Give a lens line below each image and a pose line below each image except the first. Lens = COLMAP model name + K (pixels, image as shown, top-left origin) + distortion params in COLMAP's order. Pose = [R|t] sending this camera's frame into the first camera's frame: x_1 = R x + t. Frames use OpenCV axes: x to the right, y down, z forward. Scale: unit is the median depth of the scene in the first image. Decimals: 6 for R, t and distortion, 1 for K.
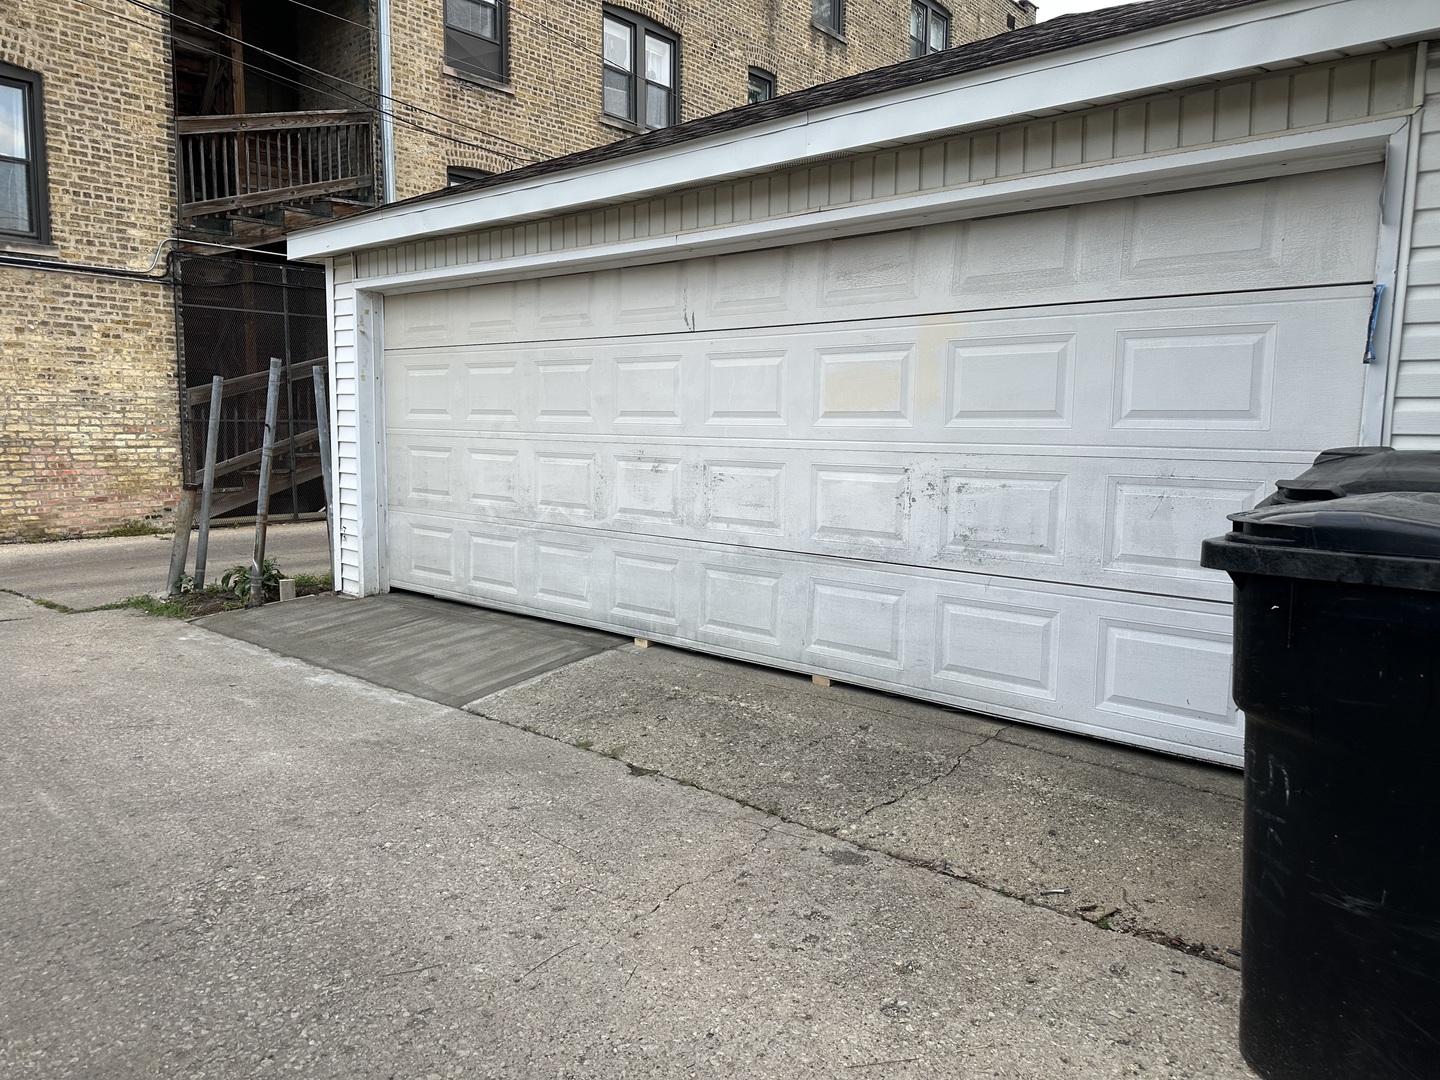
lens RADIAL K [[999.2, 0, 720.0], [0, 999.2, 540.0], [0, 0, 1]] dist [0.033196, -0.089823]
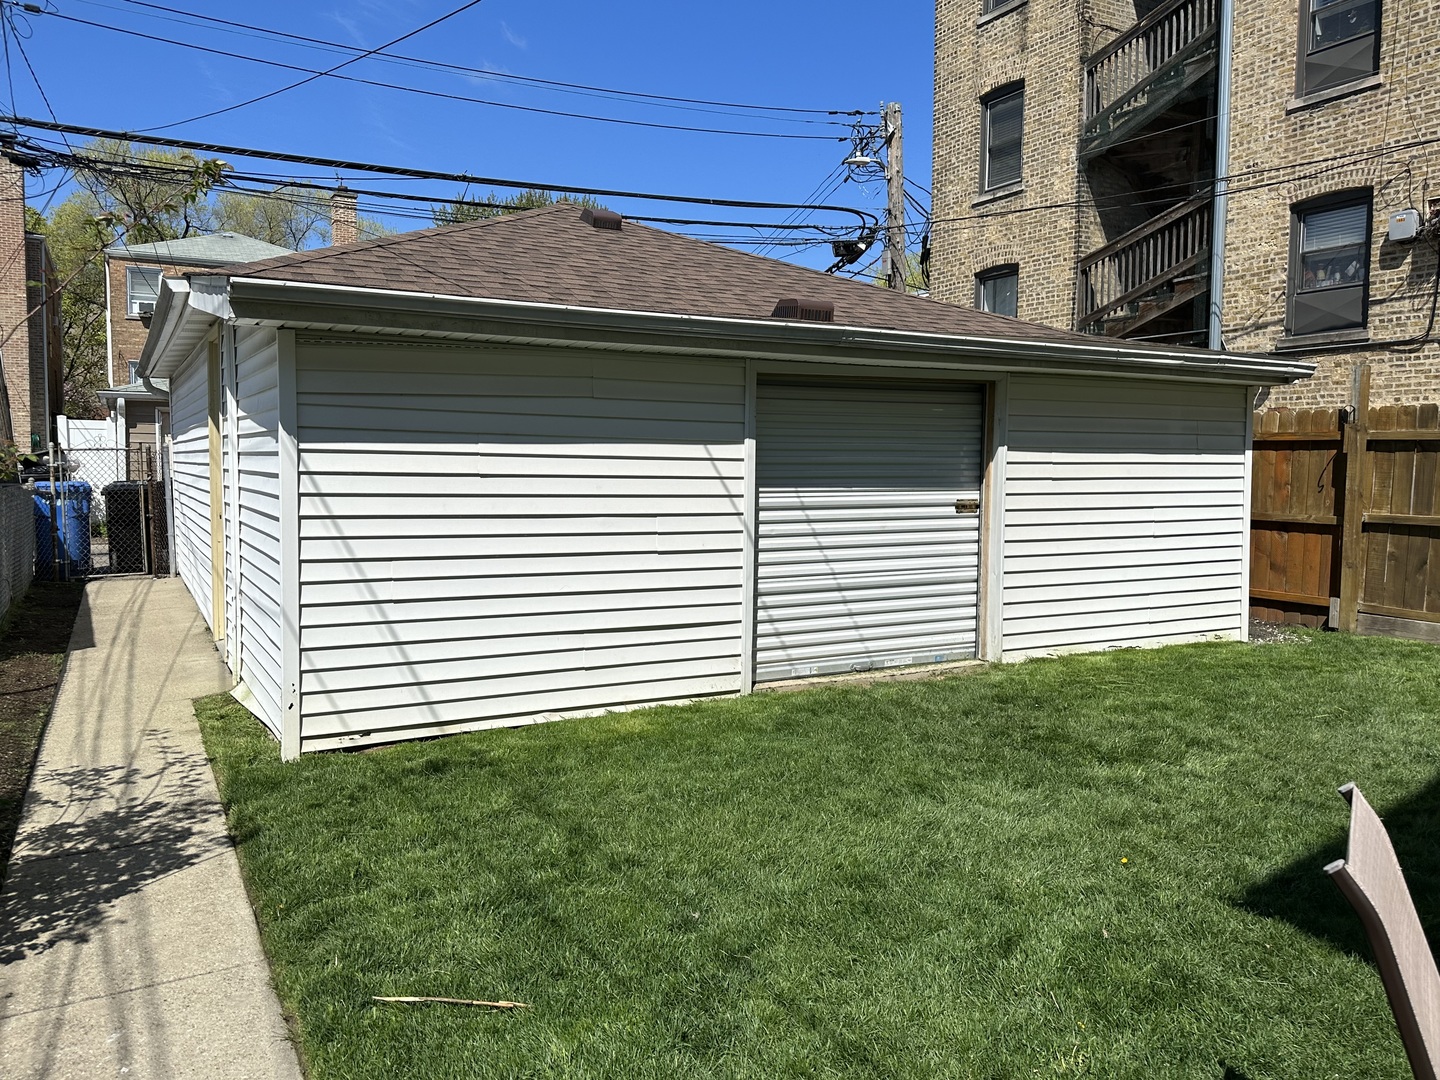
lens RADIAL K [[1088.9, 0, 720.0], [0, 1088.9, 540.0], [0, 0, 1]] dist [-0.000681, -0.000276]
pose [[-0.336447, 0.041574, -0.940784, 0.915237], [-0.124610, 0.988275, 0.088236, -0.086310], [0.933421, 0.146918, -0.327322, 0.908255]]
